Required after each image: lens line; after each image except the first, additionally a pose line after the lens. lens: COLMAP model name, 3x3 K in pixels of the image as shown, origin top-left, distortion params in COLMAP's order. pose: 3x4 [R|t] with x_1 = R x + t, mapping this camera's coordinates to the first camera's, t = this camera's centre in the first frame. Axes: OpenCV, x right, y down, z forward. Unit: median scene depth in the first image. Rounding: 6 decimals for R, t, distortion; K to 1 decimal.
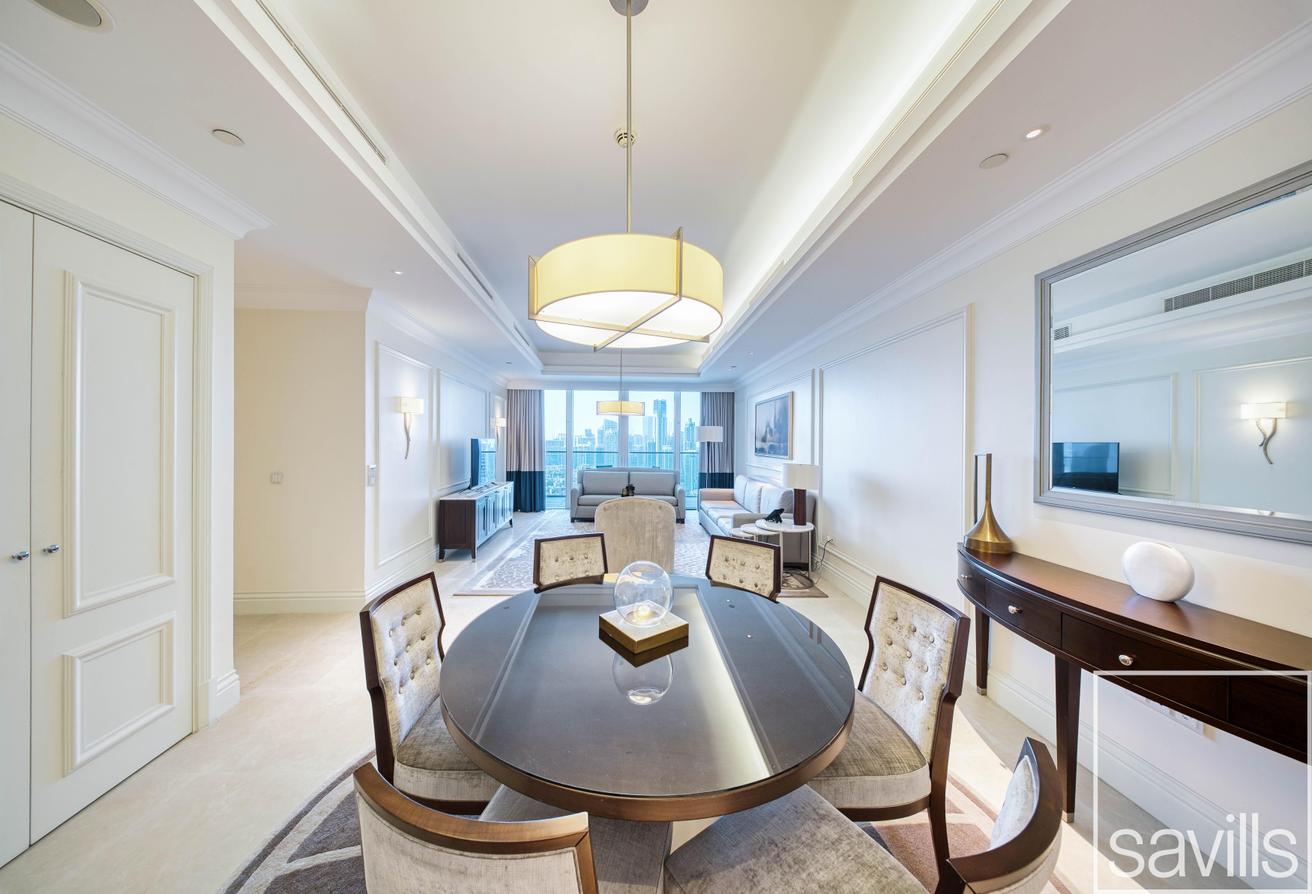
lens RADIAL K [[400.7, 0, 637.8], [0, 400.7, 444.3], [0, 0, 1]] dist [-0.005448, -0.000048]
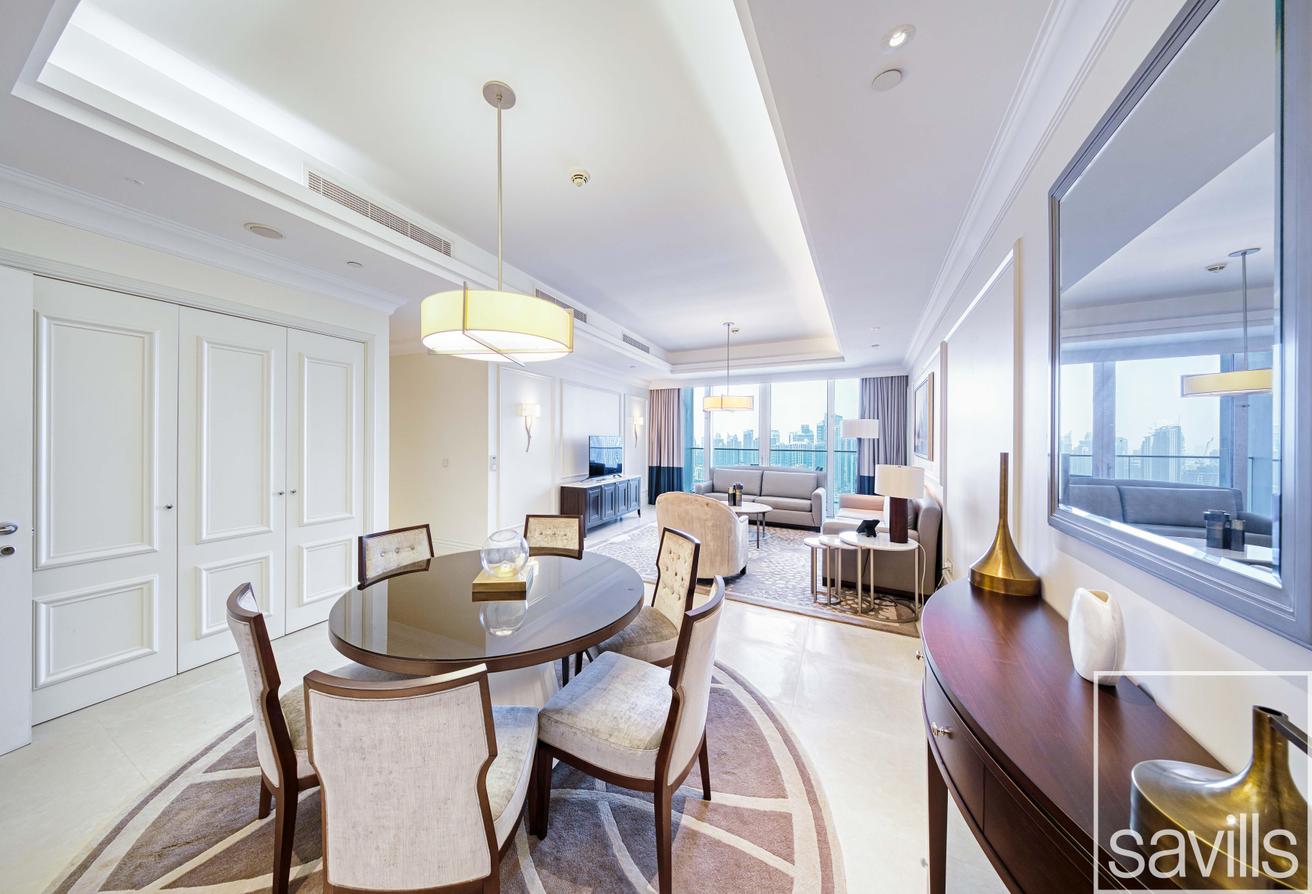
lens RADIAL K [[415.3, 0, 622.0], [0, 415.3, 439.8], [0, 0, 1]] dist [-0.008618, -0.000049]
pose [[0.858196, -0.000696, -0.513321, 0.336190], [-0.001549, 0.999991, -0.003945, 0.002192], [0.513319, 0.004181, 0.858187, 0.014611]]
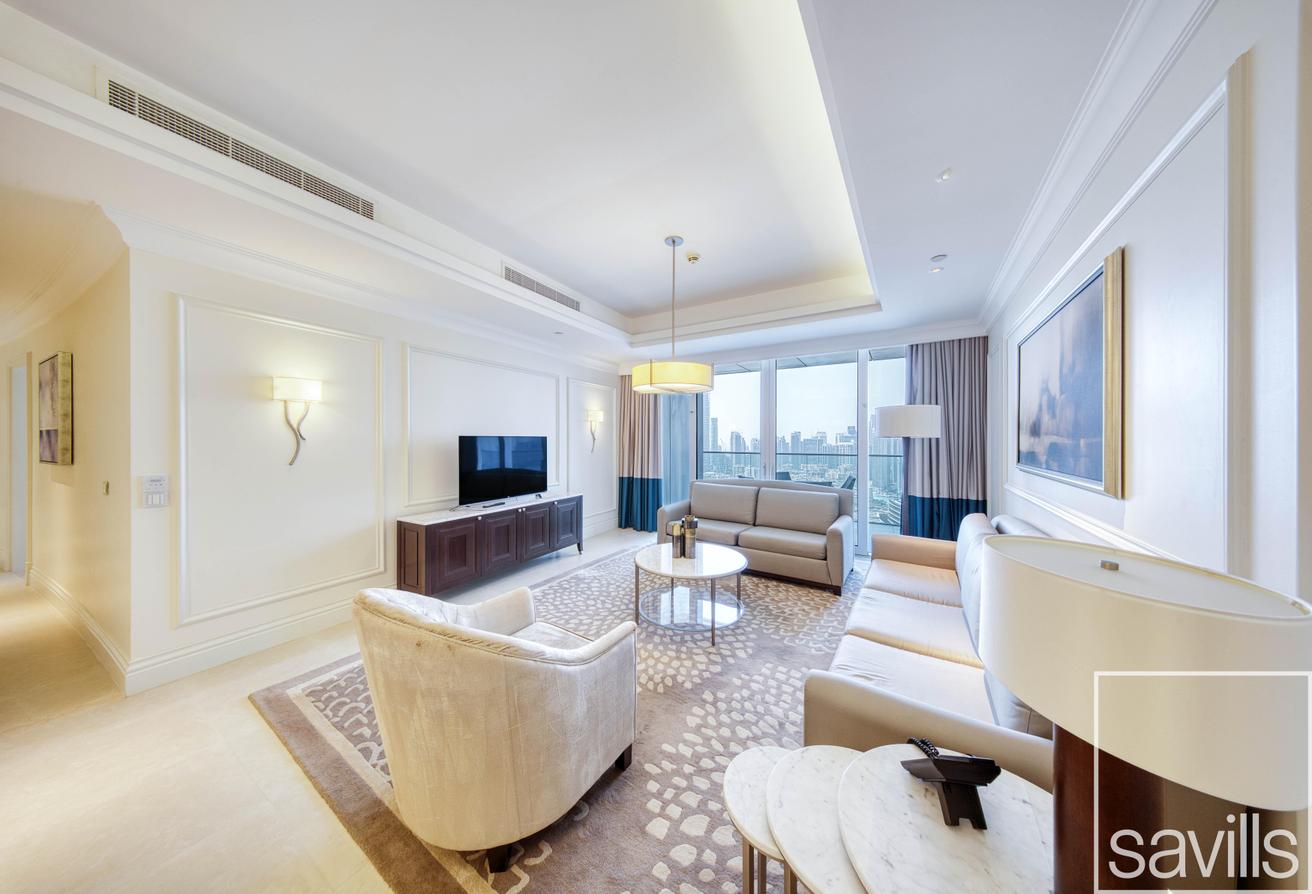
lens RADIAL K [[390.4, 0, 661.2], [0, 390.4, 440.8], [0, 0, 1]] dist [0.000635, -0.000051]
pose [[0.837564, -0.006494, -0.546301, 0.320158], [0.003376, 0.999972, -0.006712, 0.000213], [0.546329, 0.003778, 0.837562, 0.717528]]
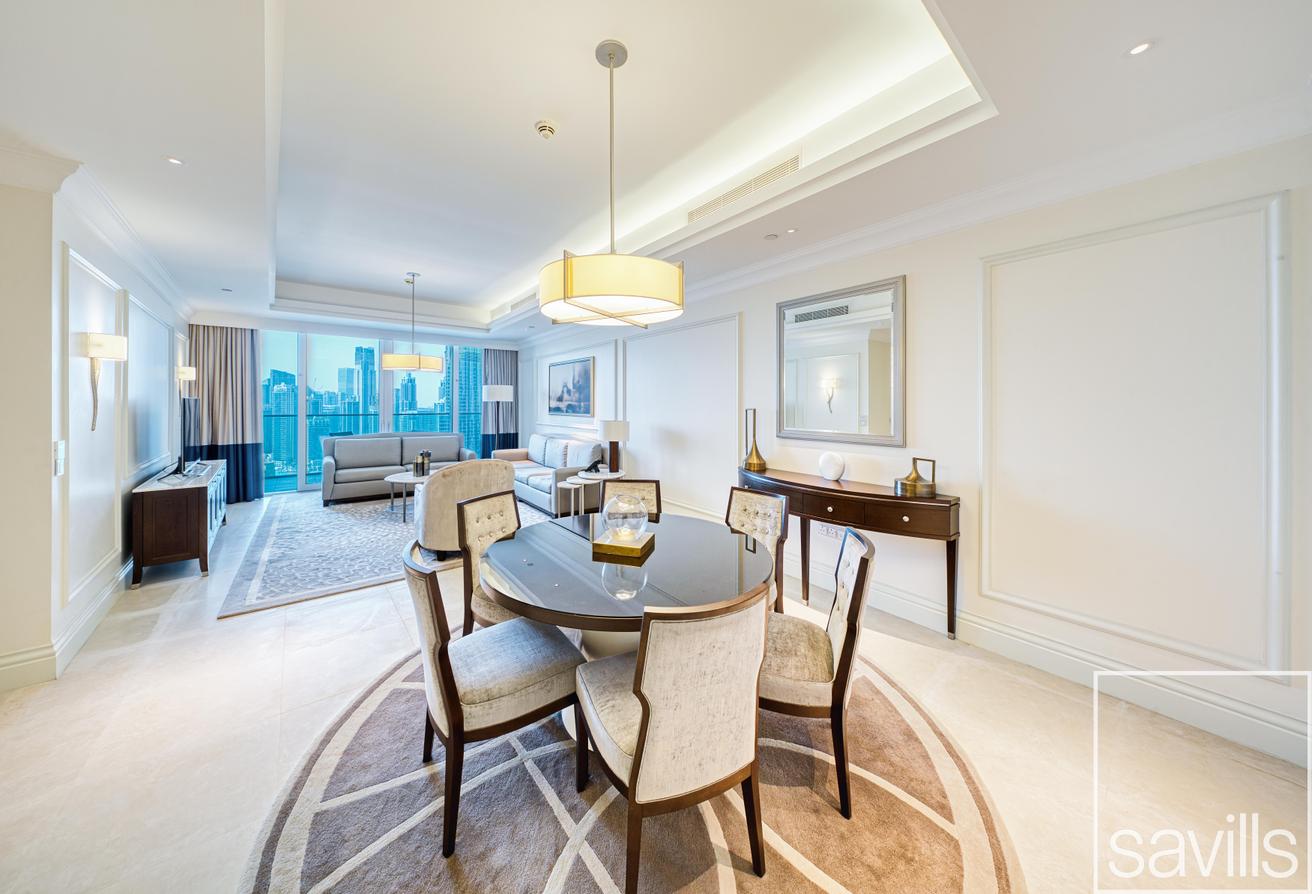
lens RADIAL K [[424.7, 0, 652.3], [0, 424.7, 402.0], [0, 0, 1]] dist [-0.008982, -0.000086]
pose [[0.794602, -0.004037, 0.607118, -0.250776], [0.006129, 0.999980, -0.001371, -0.001954], [-0.607100, 0.004811, 0.794611, -0.054253]]
